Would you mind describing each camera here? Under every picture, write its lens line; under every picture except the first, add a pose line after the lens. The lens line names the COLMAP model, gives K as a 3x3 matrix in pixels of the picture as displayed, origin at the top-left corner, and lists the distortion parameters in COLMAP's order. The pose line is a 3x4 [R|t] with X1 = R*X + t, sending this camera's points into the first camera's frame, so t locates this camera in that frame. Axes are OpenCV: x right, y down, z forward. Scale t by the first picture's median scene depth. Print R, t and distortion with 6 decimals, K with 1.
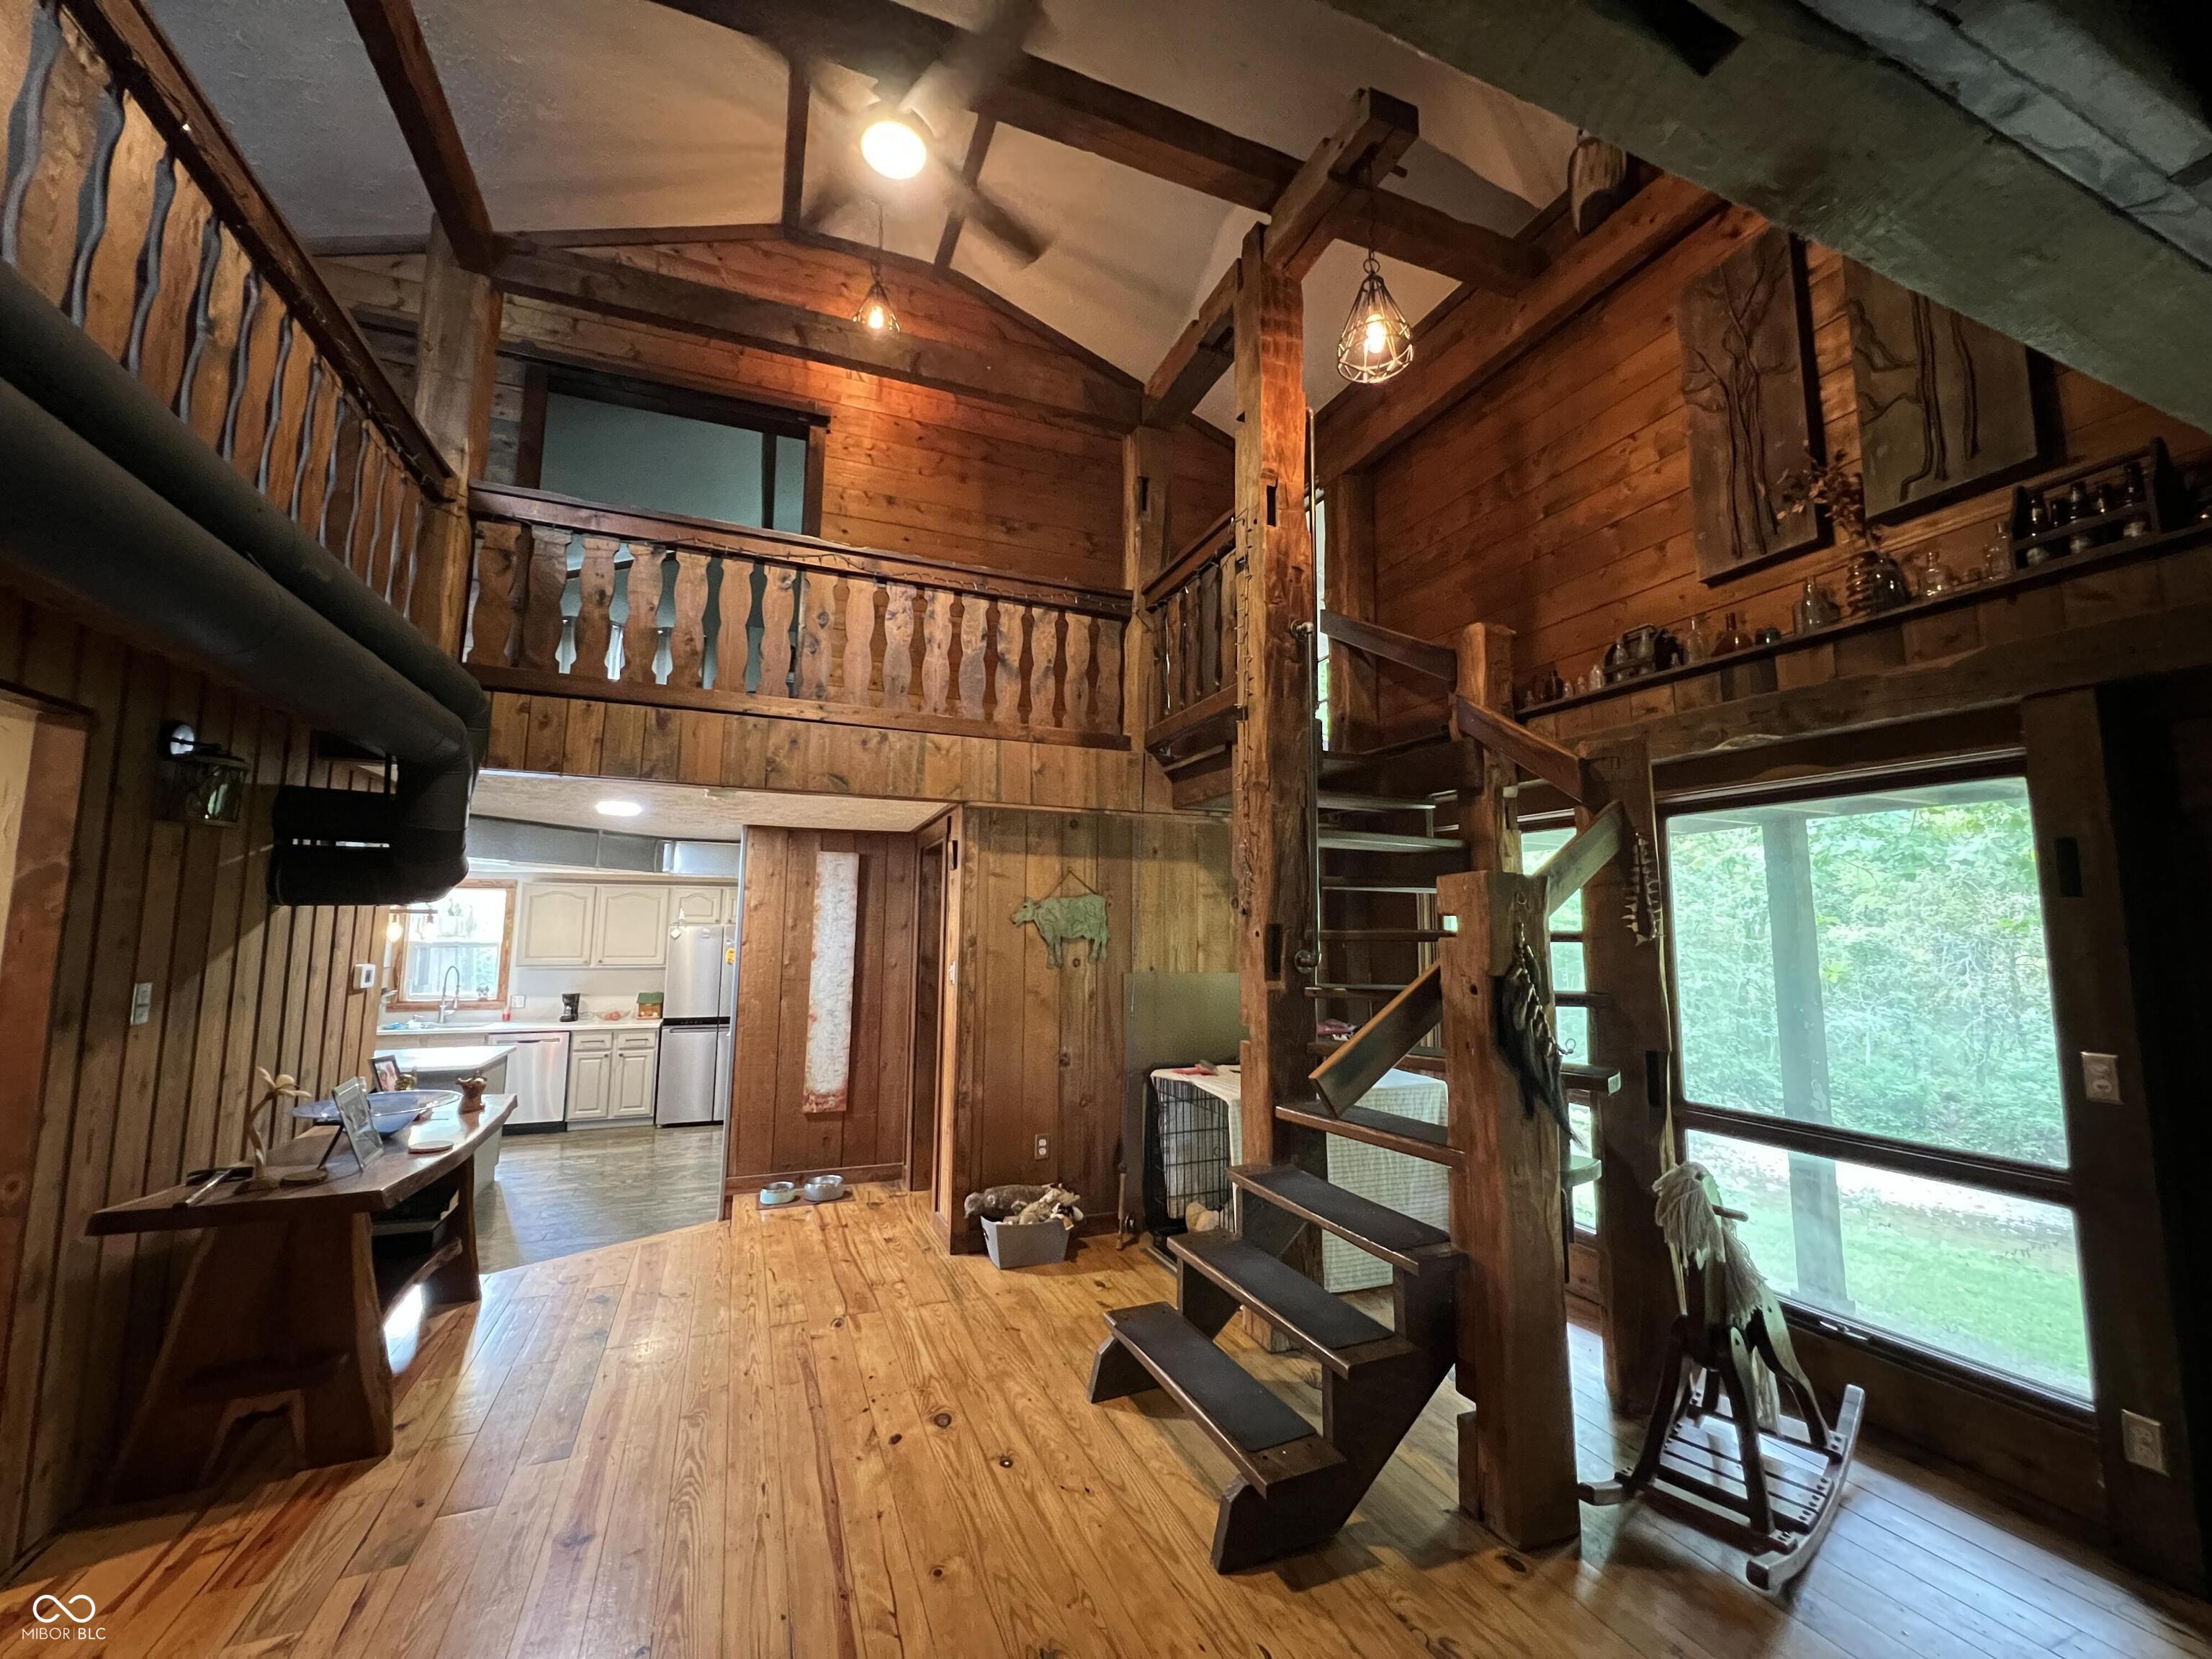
lens RADIAL K [[880.6, 0, 1106.6], [0, 880.6, 832.7], [0, 0, 1]] dist [0.000087, 0.000021]
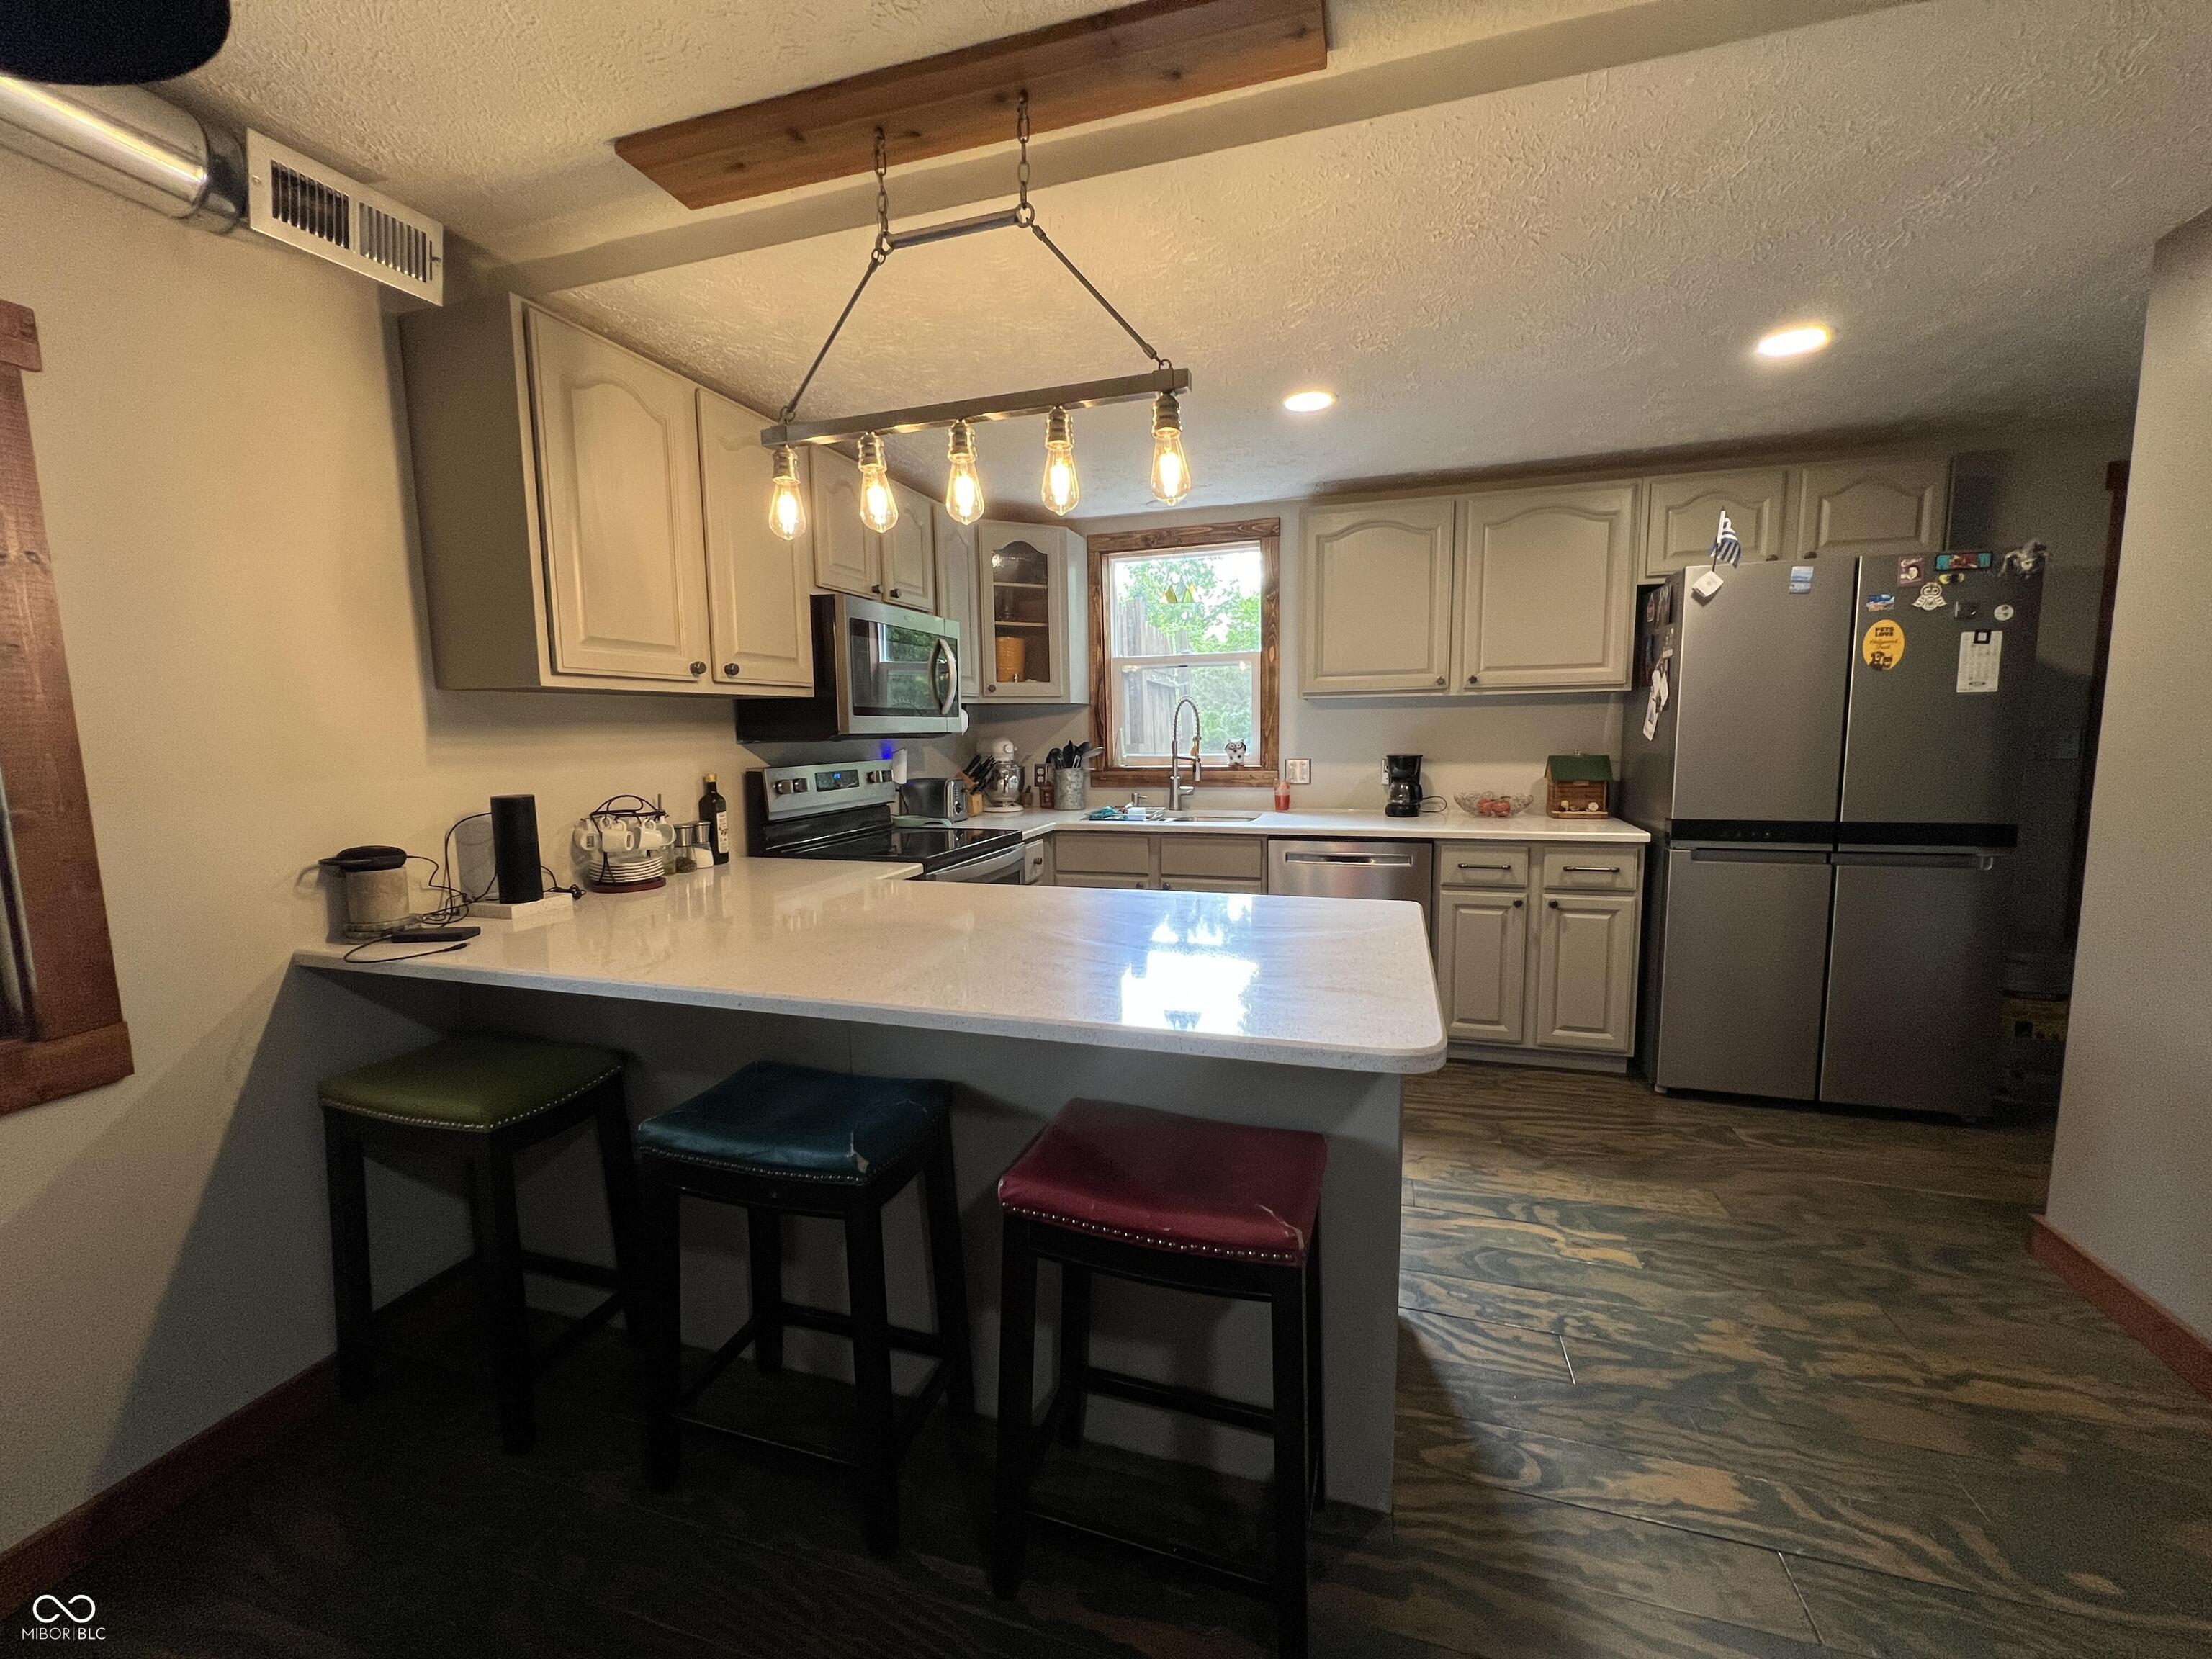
lens RADIAL K [[880.6, 0, 1102.9], [0, 880.6, 827.6], [0, 0, 1]] dist [0.000087, 0.000021]
pose [[0.778299, 0.050231, -0.625881, -0.449465], [0.094477, 0.976078, 0.195821, 0.117187], [0.620745, -0.211538, 0.754935, 0.561493]]
